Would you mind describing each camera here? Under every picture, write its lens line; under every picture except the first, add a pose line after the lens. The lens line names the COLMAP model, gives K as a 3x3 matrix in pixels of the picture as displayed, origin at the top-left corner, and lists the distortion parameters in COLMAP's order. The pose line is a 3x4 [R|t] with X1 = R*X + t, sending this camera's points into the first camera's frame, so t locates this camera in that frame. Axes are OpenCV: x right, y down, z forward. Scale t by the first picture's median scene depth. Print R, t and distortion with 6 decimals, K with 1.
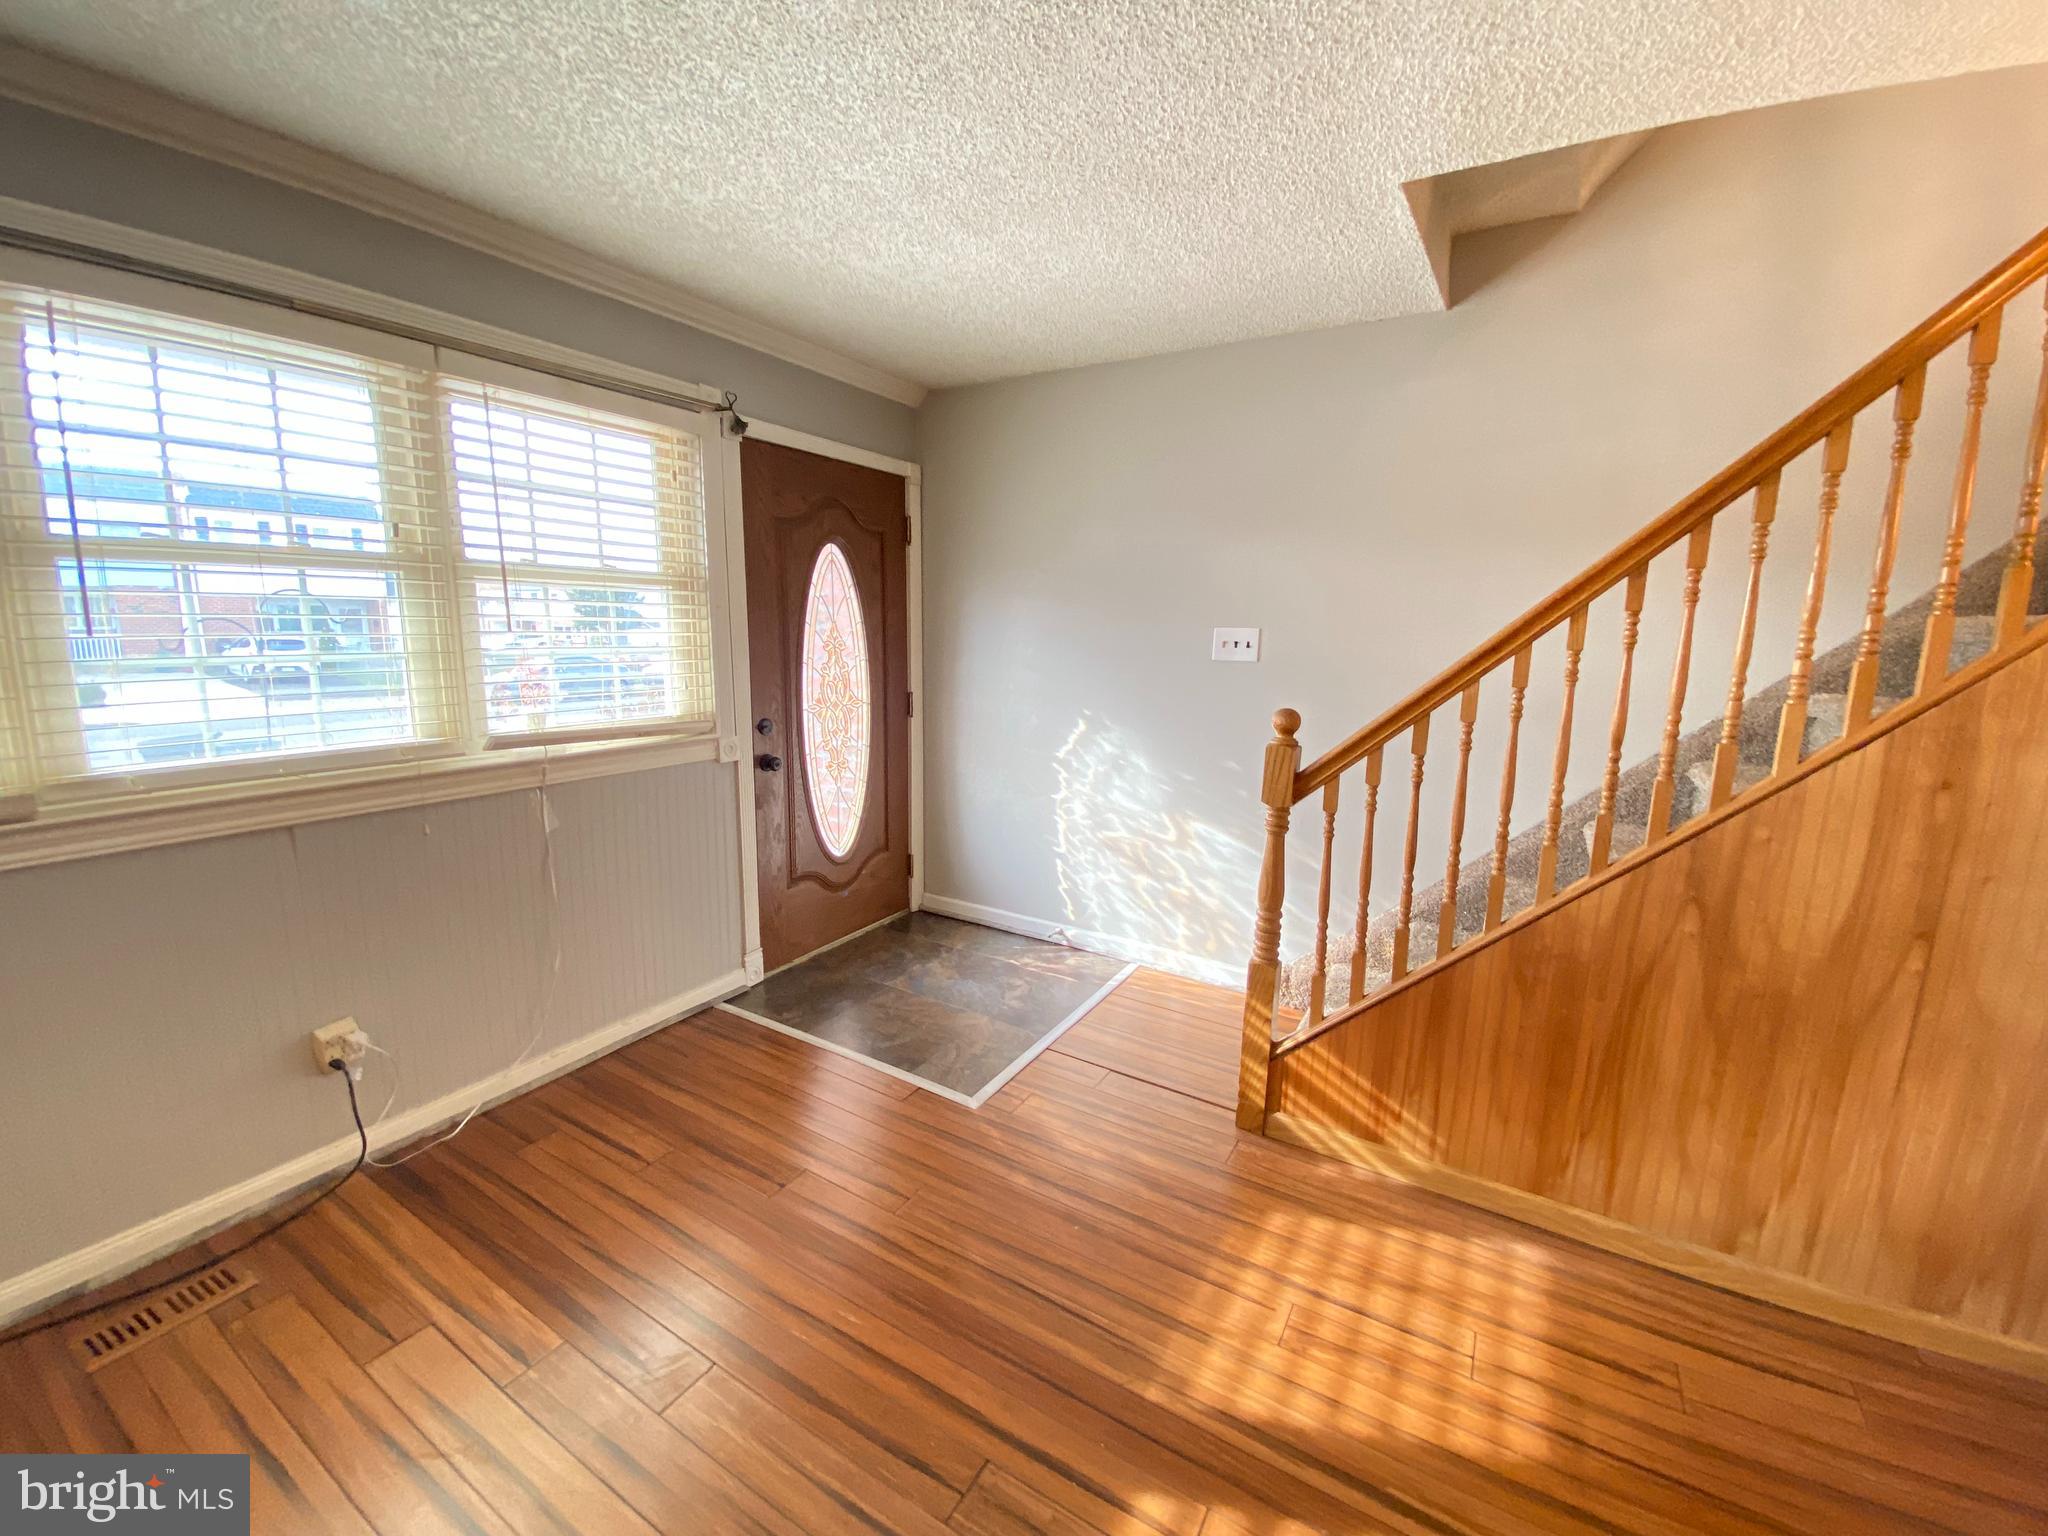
lens RADIAL K [[826.7, 0, 1023.0], [0, 826.7, 766.0], [0, 0, 1]] dist [0.009667, -0.010394]
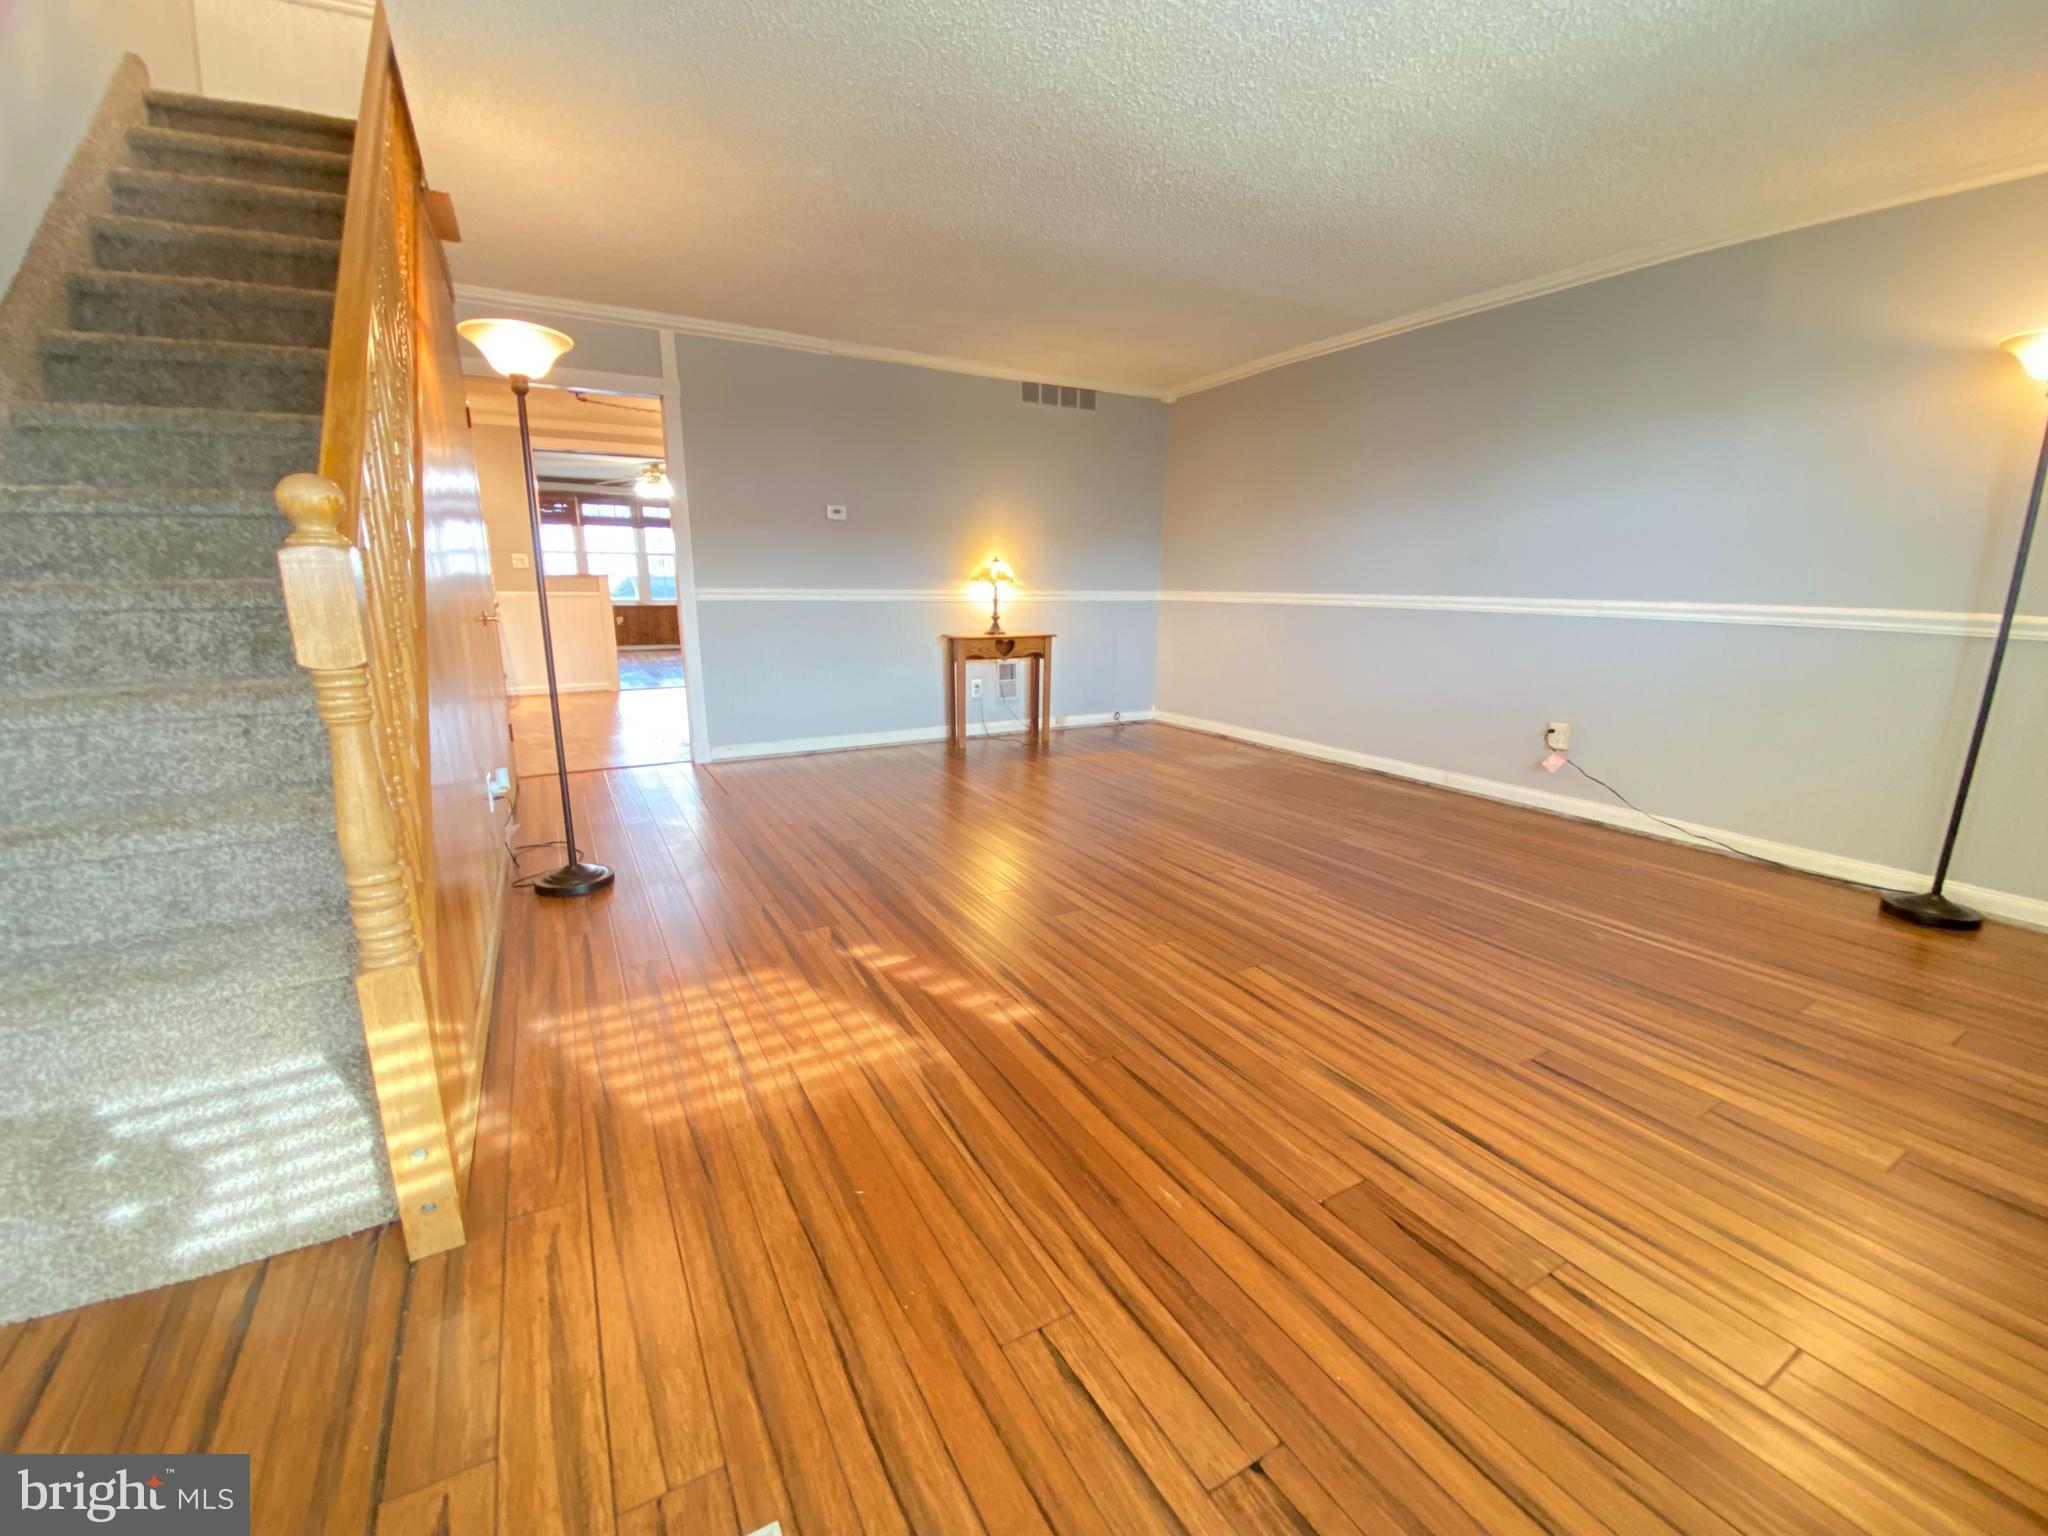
lens RADIAL K [[826.7, 0, 1022.7], [0, 826.7, 776.1], [0, 0, 1]] dist [0.009667, -0.010394]
pose [[-0.877203, -0.129764, 0.462252, -0.415133], [0.060642, 0.925128, 0.374781, -0.069137], [-0.476275, 0.356791, -0.803655, 1.609977]]
